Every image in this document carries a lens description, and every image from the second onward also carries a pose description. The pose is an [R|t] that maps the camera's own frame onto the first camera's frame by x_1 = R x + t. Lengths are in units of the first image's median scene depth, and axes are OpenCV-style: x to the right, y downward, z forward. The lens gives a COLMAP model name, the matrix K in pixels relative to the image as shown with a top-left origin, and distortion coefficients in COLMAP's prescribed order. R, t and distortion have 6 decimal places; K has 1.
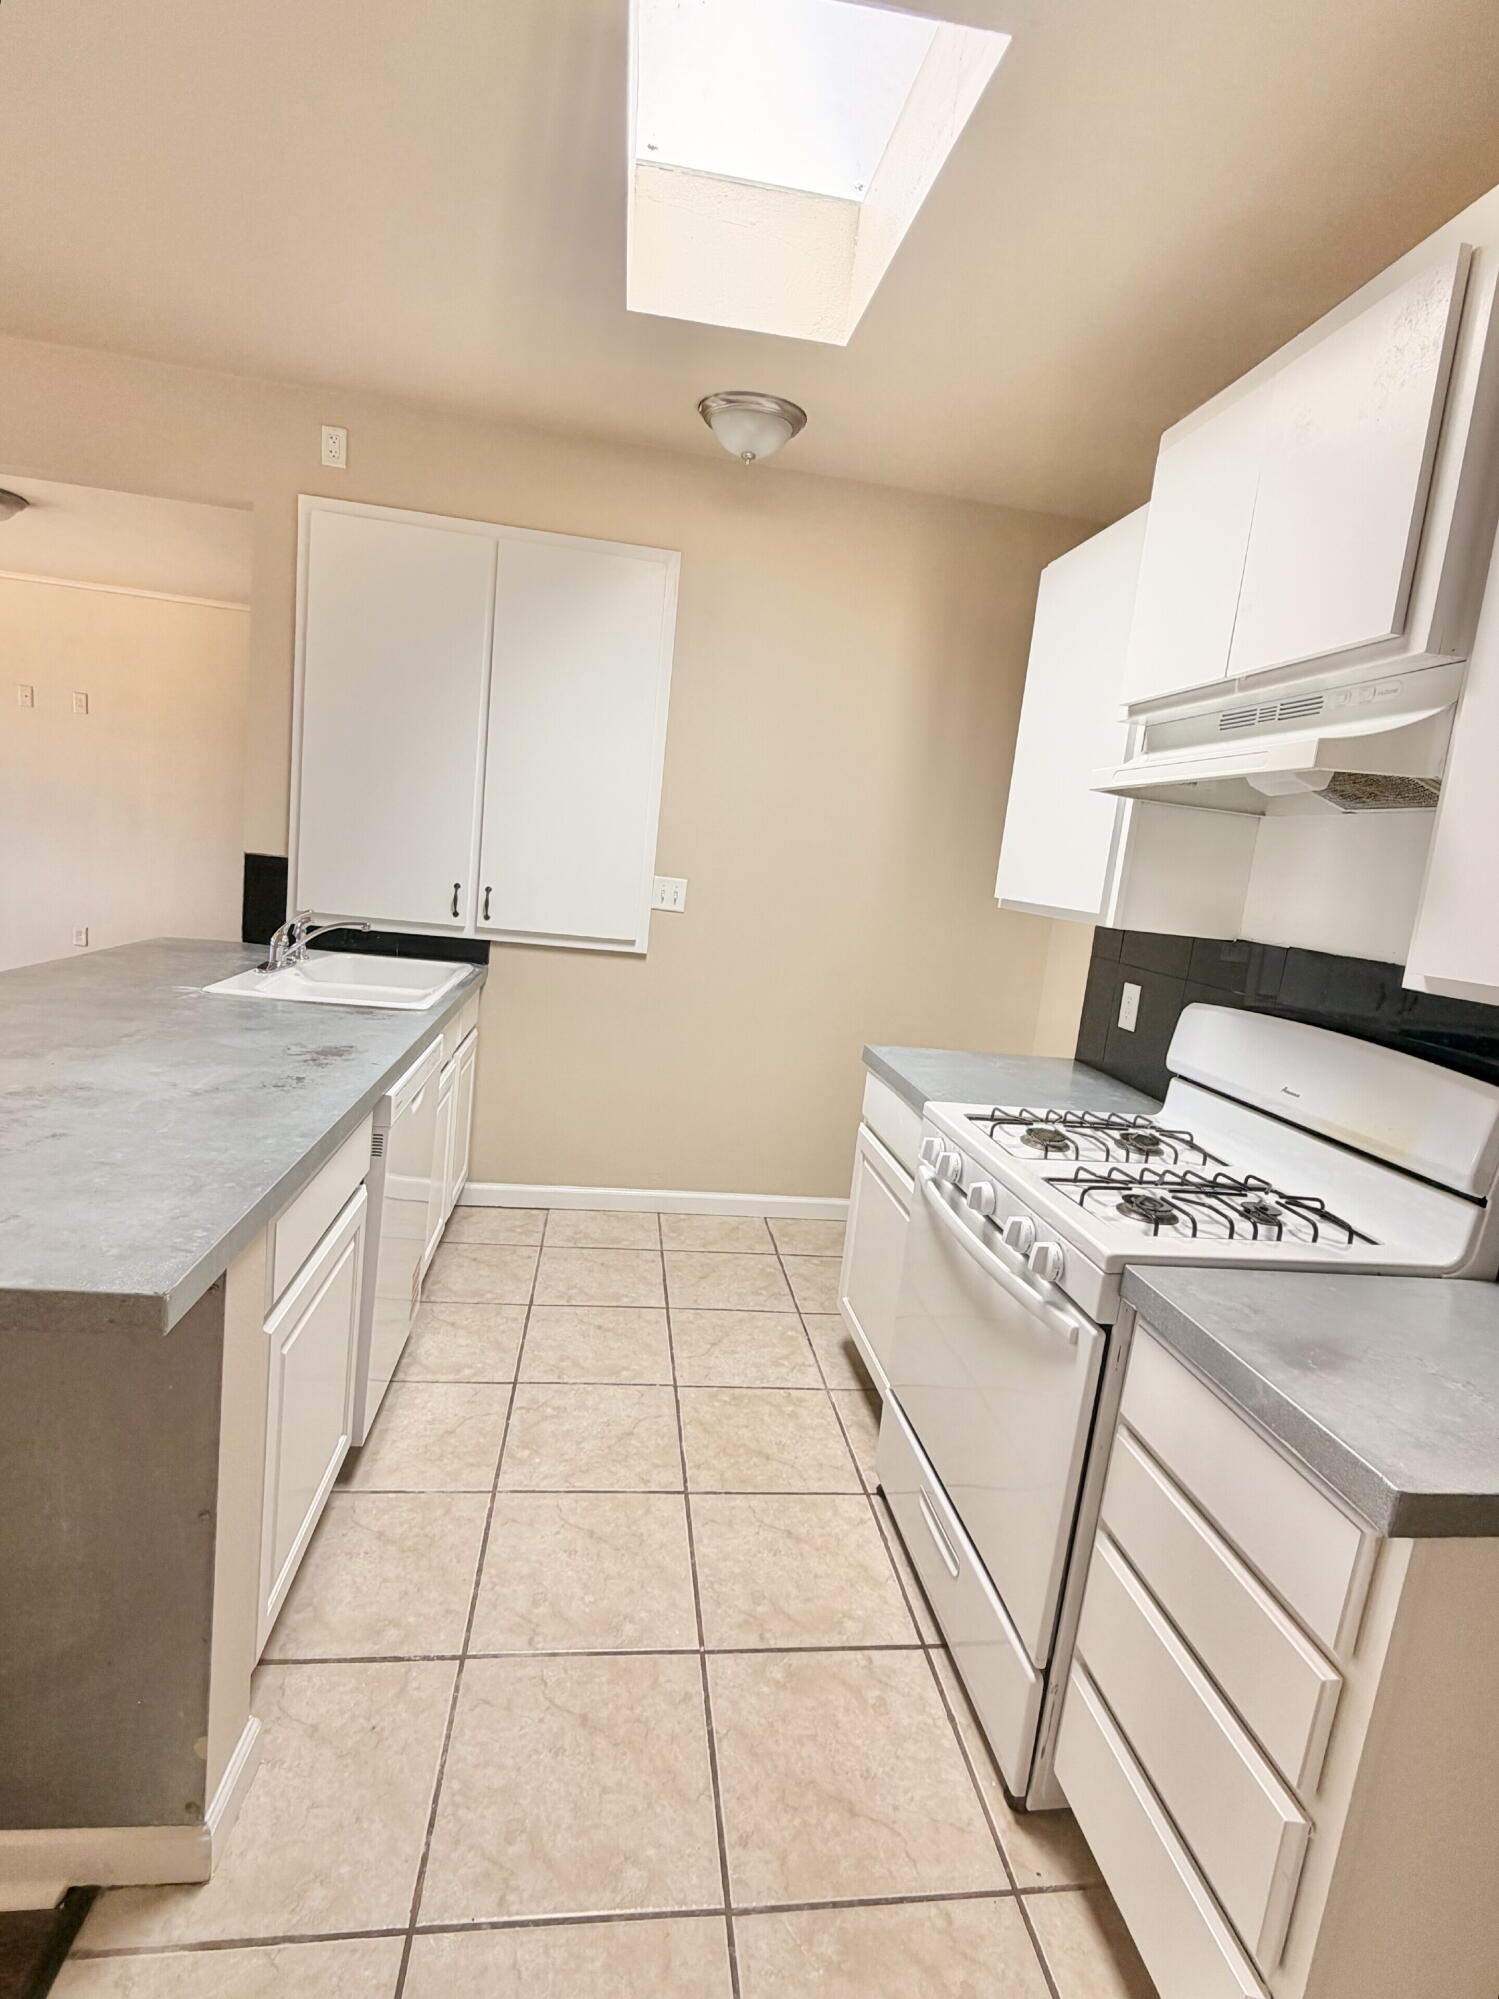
lens RADIAL K [[938.9, 0, 748.8], [0, 938.9, 993.8], [0, 0, 1]] dist [-0.000808, -0.002870]
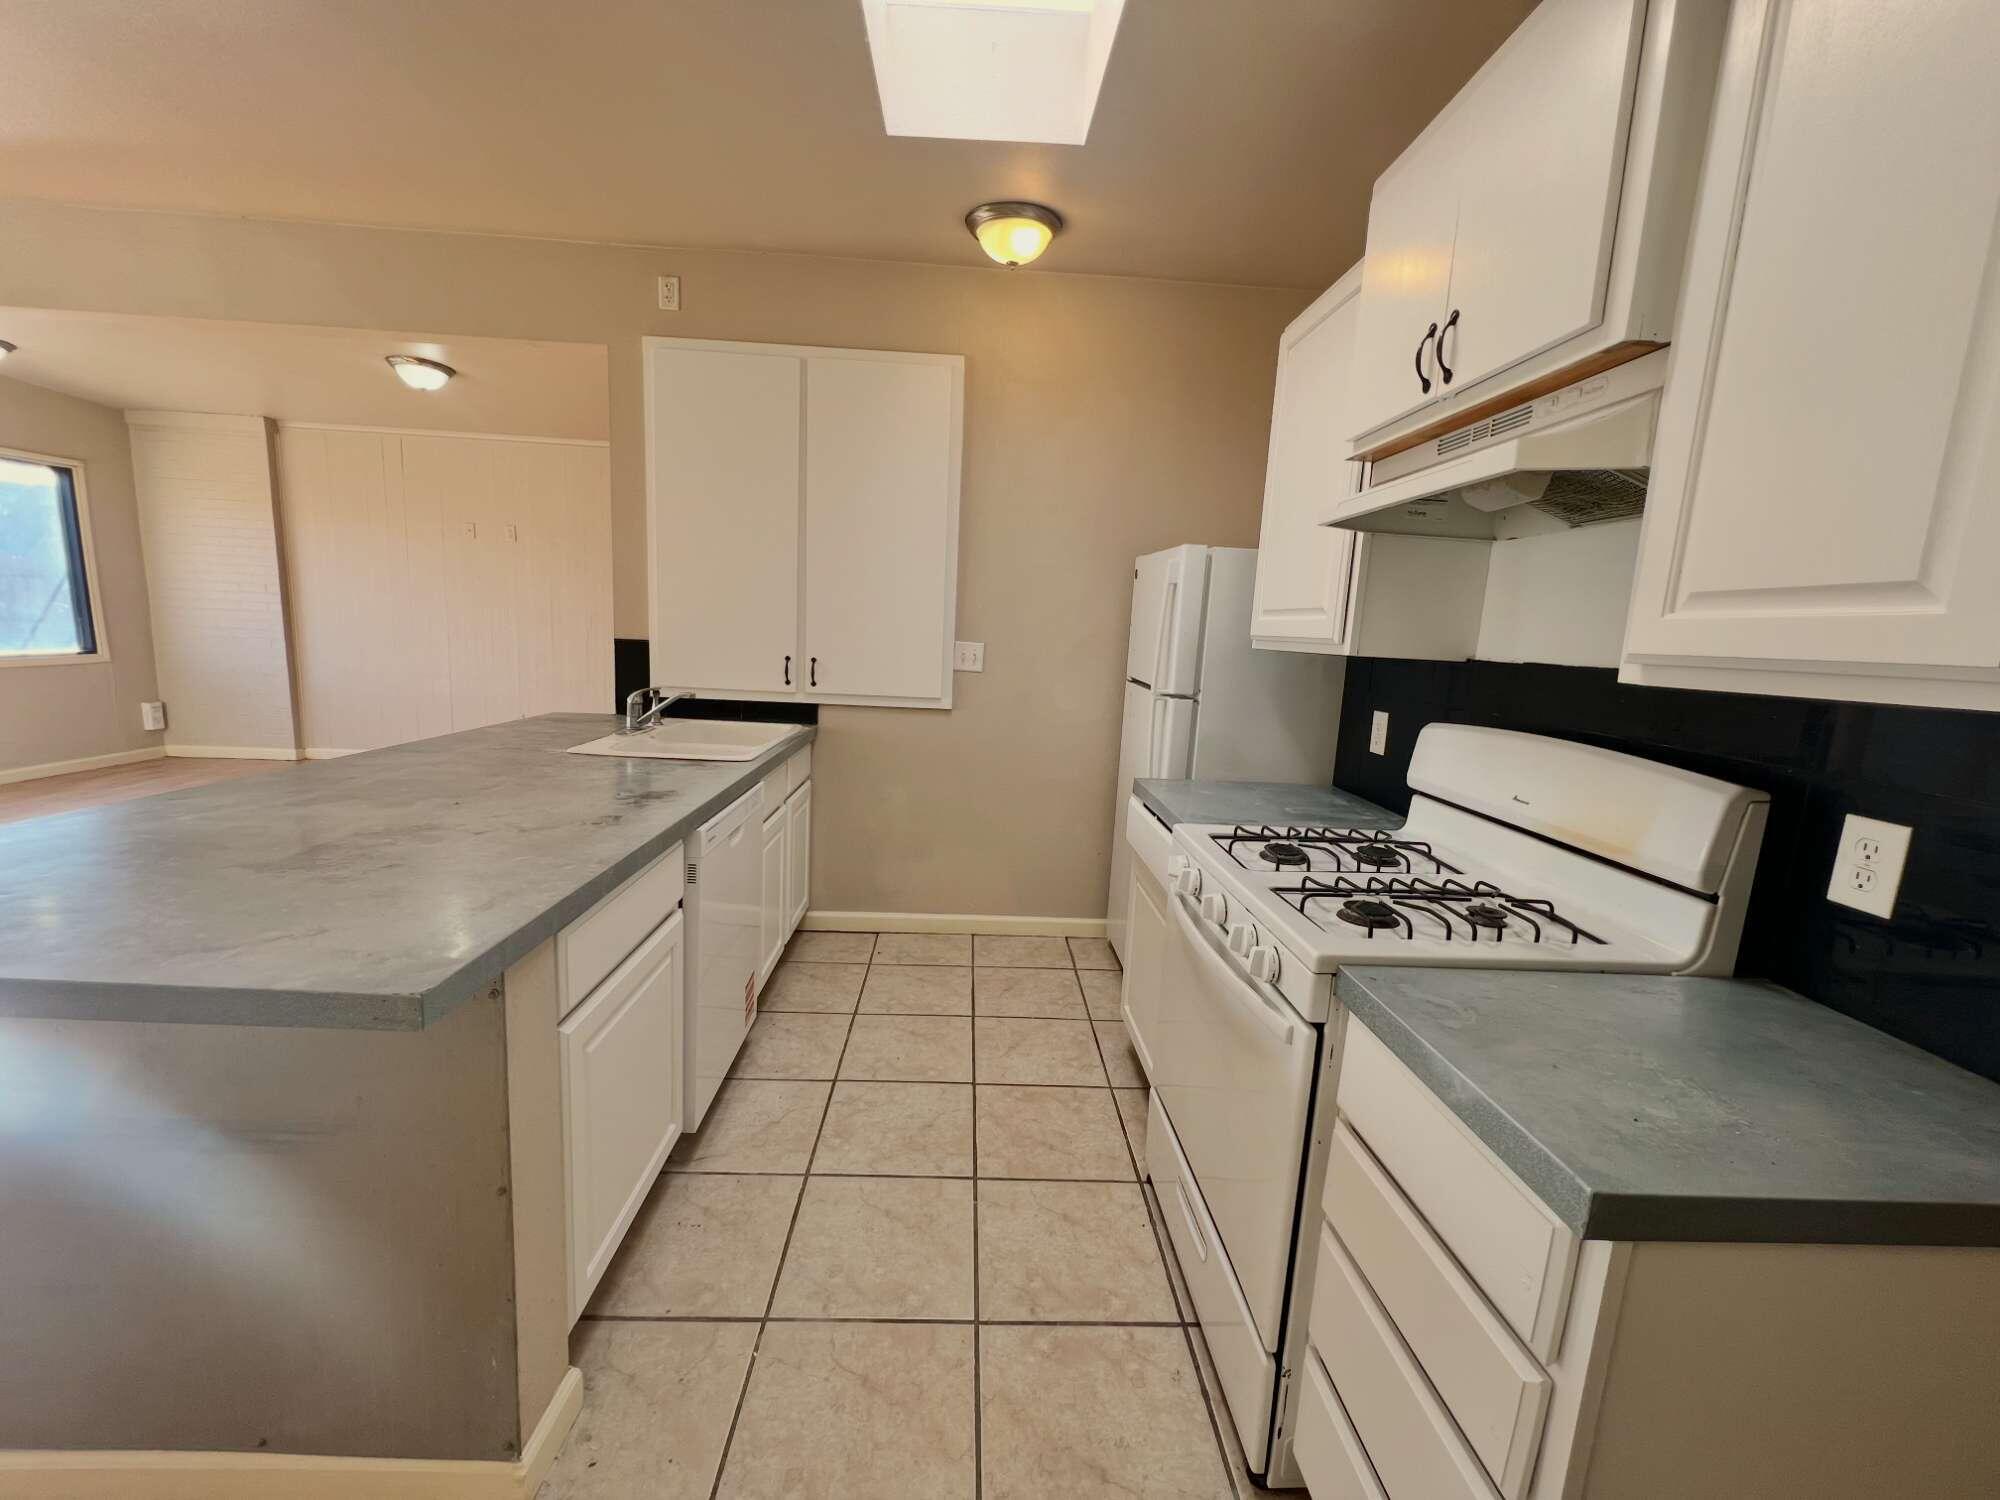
lens RADIAL K [[800.6, 0, 994.5], [0, 800.6, 755.4], [0, 0, 1]] dist [-0.000562, -0.000137]
pose [[0.993481, -0.039094, -0.107080, 0.102481], [0.039421, 0.999222, 0.000938, 0.033269], [0.106960, -0.005153, 0.994250, 0.067593]]
